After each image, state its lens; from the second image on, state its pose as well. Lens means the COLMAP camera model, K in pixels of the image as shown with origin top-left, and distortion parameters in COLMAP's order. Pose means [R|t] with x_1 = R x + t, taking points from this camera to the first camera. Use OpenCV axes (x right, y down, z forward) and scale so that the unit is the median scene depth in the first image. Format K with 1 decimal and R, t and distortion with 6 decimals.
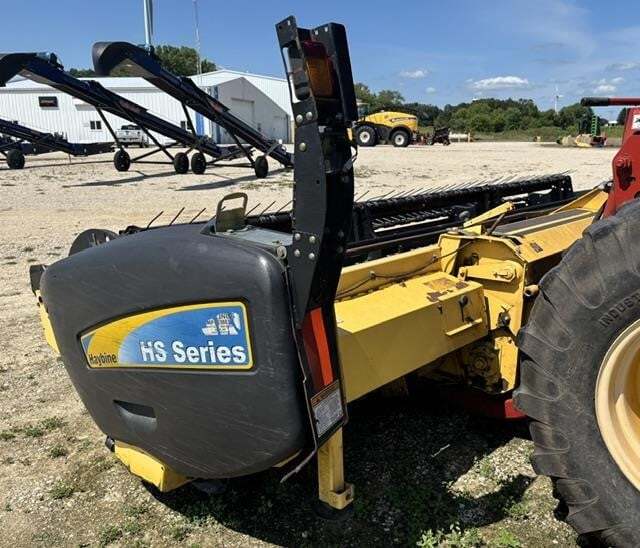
lens RADIAL K [[657.4, 0, 320.0], [0, 657.4, 289.5], [0, 0, 1]] dist [-0.007318, -0.008669]
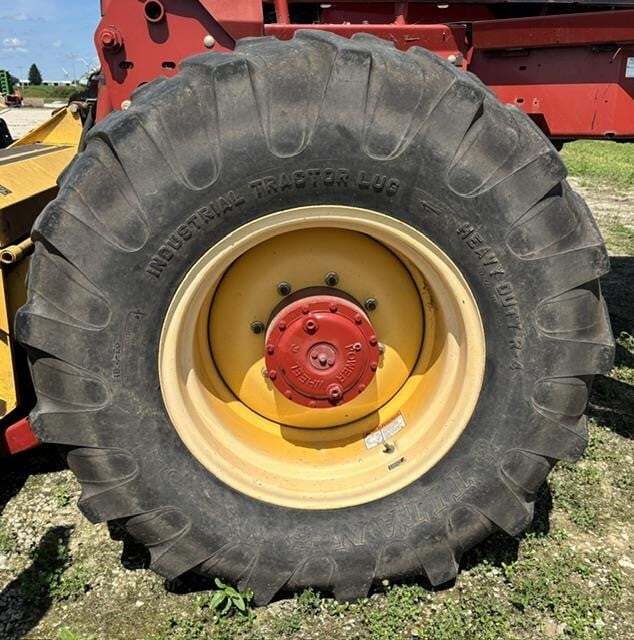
lens RADIAL K [[704.2, 0, 349.5], [0, 704.2, 327.3], [0, 0, 1]] dist [0.007702, 0.002324]
pose [[0.678776, -0.221528, 0.700134, 0.058604], [0.168107, 0.974970, 0.145509, 0.033300], [-0.714845, 0.018929, 0.699027, 0.346495]]
